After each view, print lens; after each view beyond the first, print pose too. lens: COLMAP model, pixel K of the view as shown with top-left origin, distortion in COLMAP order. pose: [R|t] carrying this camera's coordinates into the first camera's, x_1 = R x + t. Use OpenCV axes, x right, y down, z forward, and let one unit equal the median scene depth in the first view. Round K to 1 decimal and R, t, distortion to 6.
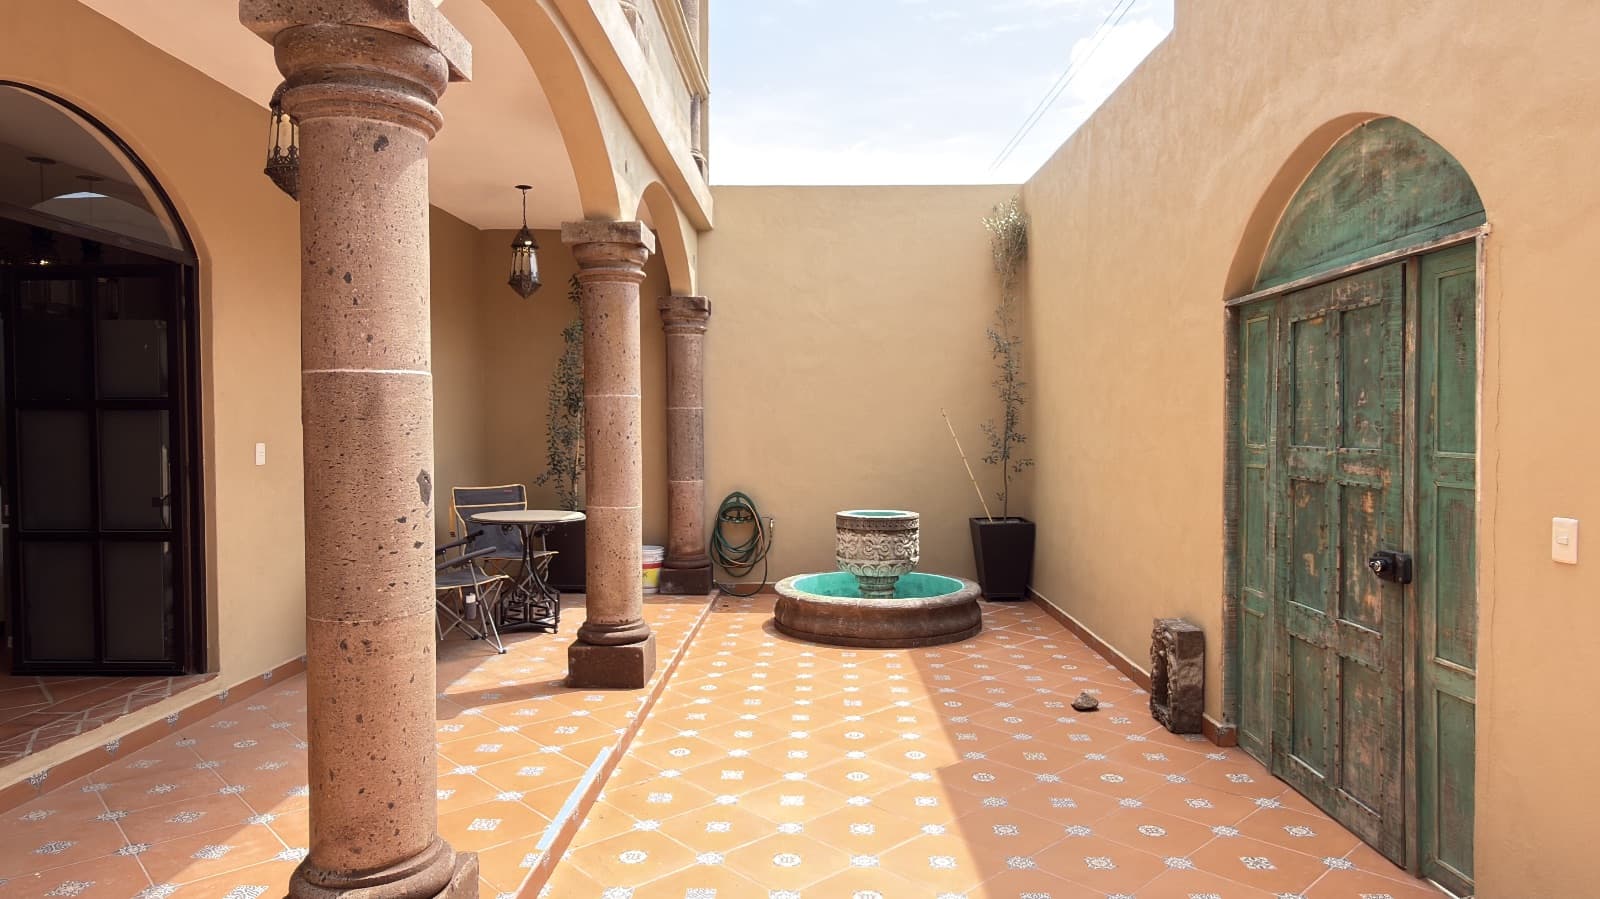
lens RADIAL K [[984.8, 0, 800.0], [0, 984.8, 449.5], [0, 0, 1]] dist [-0.003536, 0.002031]
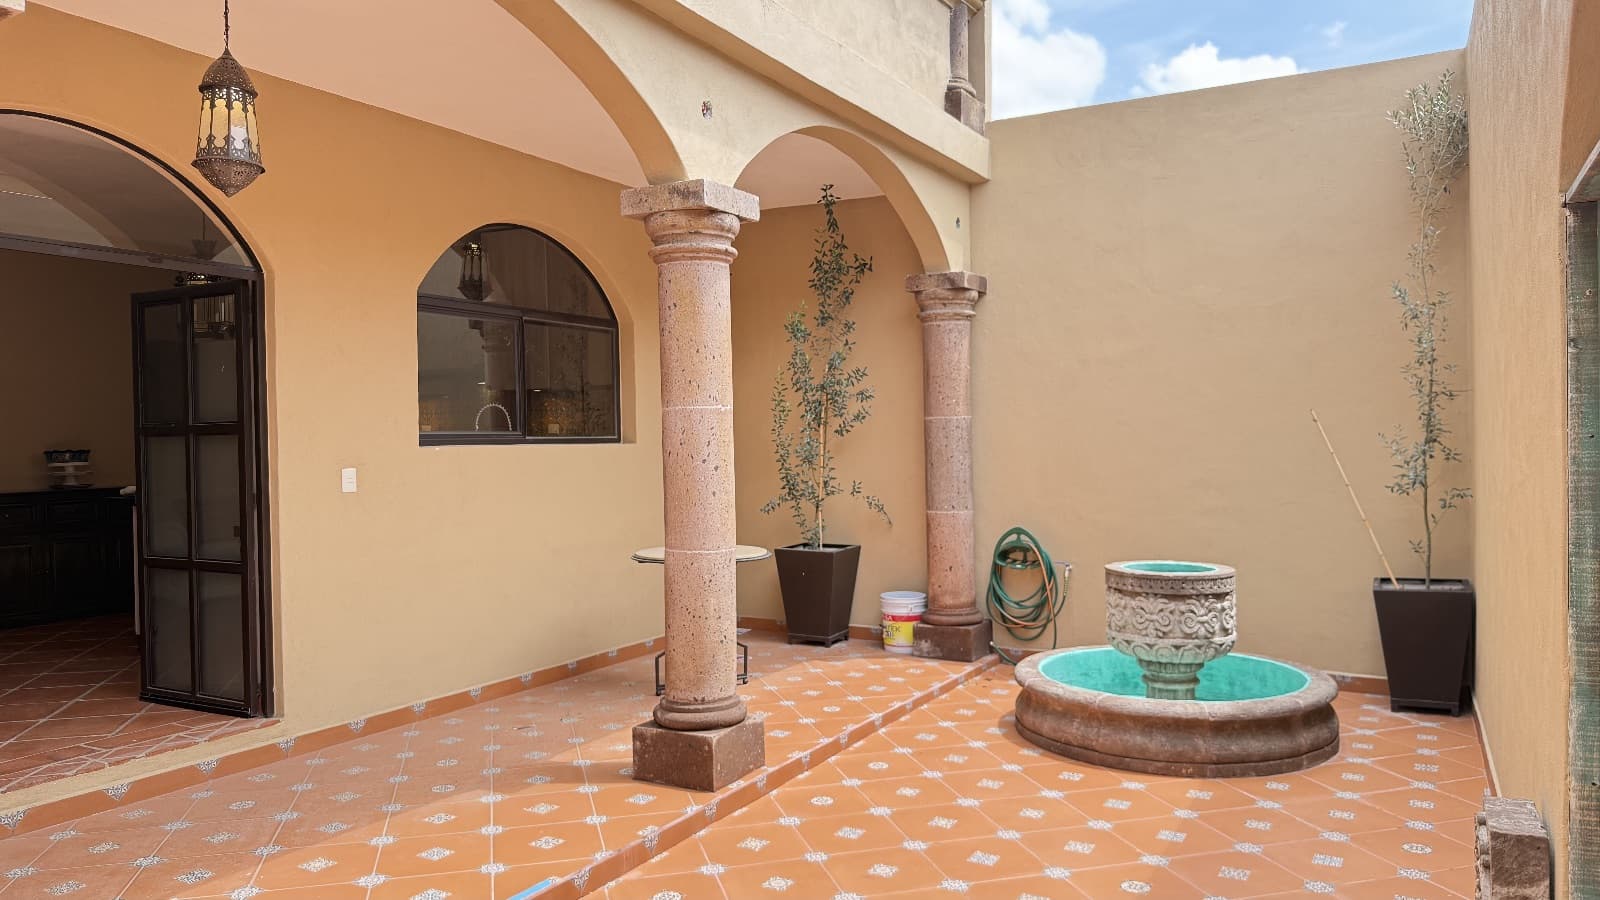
lens RADIAL K [[1126.5, 0, 749.3], [0, 1126.5, 456.1], [0, 0, 1]] dist [0.102142, -0.160028]
pose [[0.881733, -0.003744, -0.471735, 0.203248], [0.001277, 0.999984, -0.005549, -0.008259], [0.471748, 0.004290, 0.881723, 0.175973]]
